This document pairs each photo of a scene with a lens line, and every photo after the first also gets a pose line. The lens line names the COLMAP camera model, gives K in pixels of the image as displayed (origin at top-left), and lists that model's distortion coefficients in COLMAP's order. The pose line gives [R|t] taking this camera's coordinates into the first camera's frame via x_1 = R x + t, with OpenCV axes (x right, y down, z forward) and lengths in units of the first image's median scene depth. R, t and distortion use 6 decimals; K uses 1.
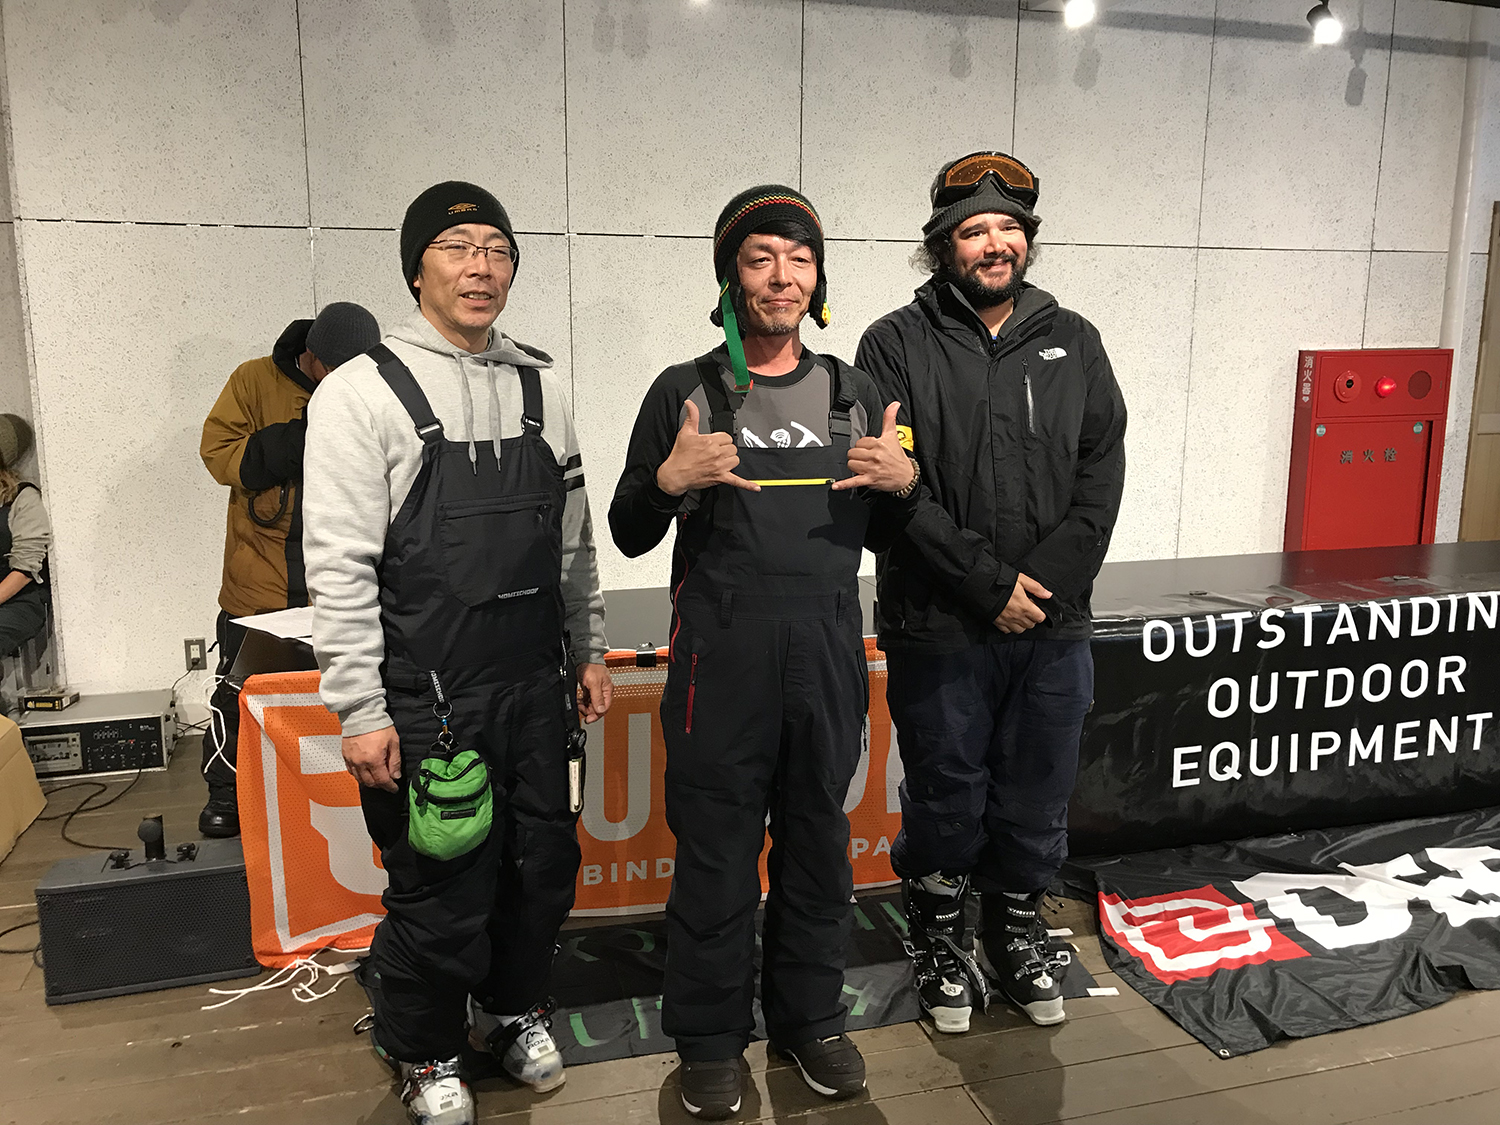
lens RADIAL K [[1243.1, 0, 734.7], [0, 1243.1, 551.2], [0, 0, 1]] dist [0.020061, -0.015526]
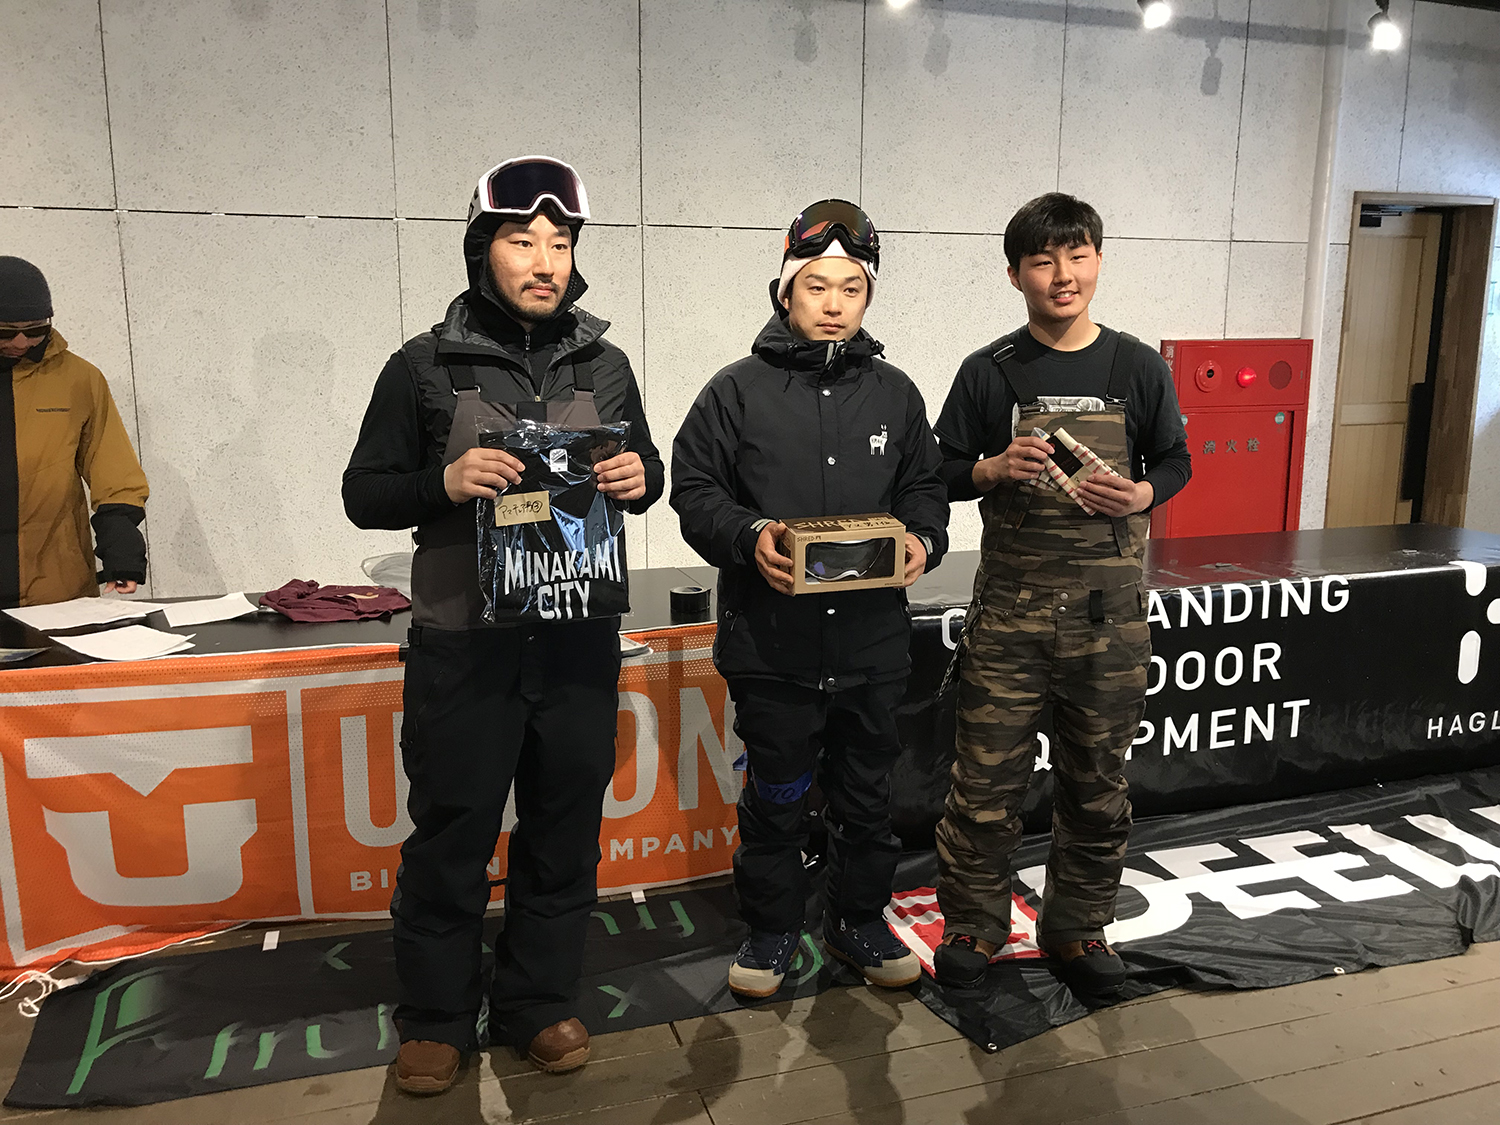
lens RADIAL K [[1243.1, 0, 738.6], [0, 1243.1, 551.9], [0, 0, 1]] dist [0.020061, -0.015526]
pose [[0.999368, -0.007511, 0.034757, 0.119311], [0.007543, 0.999971, -0.000770, 0.009264], [-0.034750, 0.001032, 0.999396, 0.024961]]
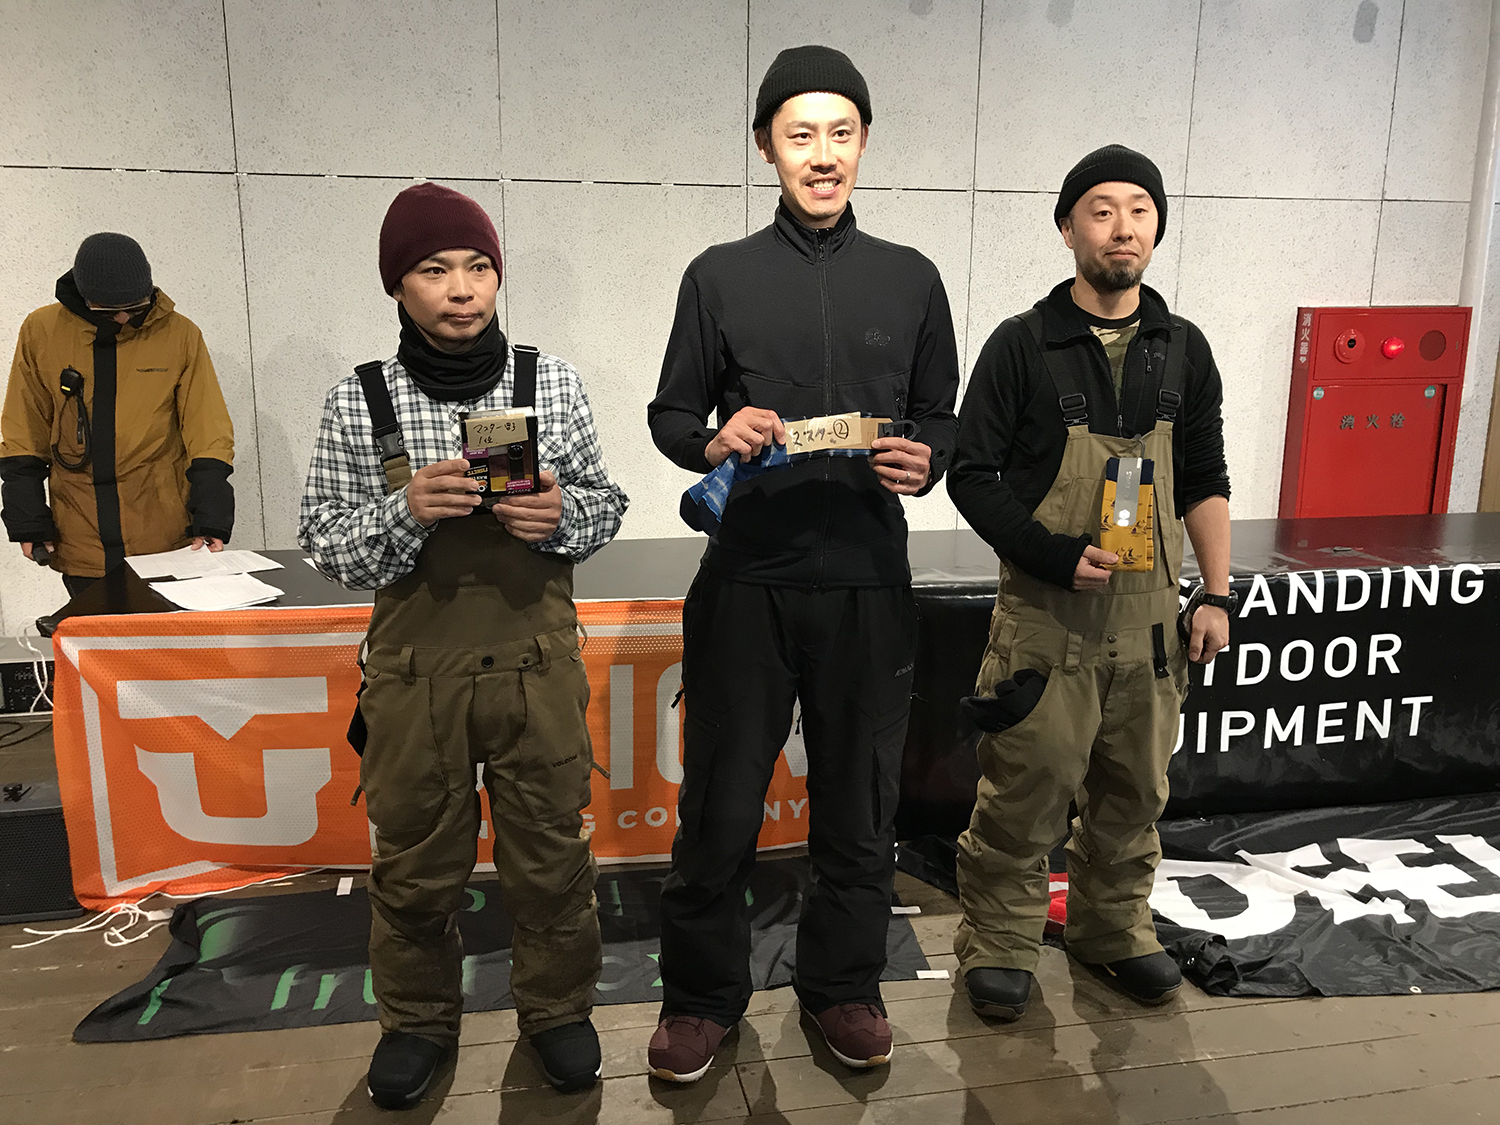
lens RADIAL K [[1243.1, 0, 731.4], [0, 1243.1, 550.7], [0, 0, 1]] dist [0.020061, -0.015526]
pose [[0.996528, 0.022581, -0.080143, 0.160823], [-0.020283, 0.999362, 0.029381, 0.004582], [0.080755, -0.027653, 0.996350, 0.038864]]
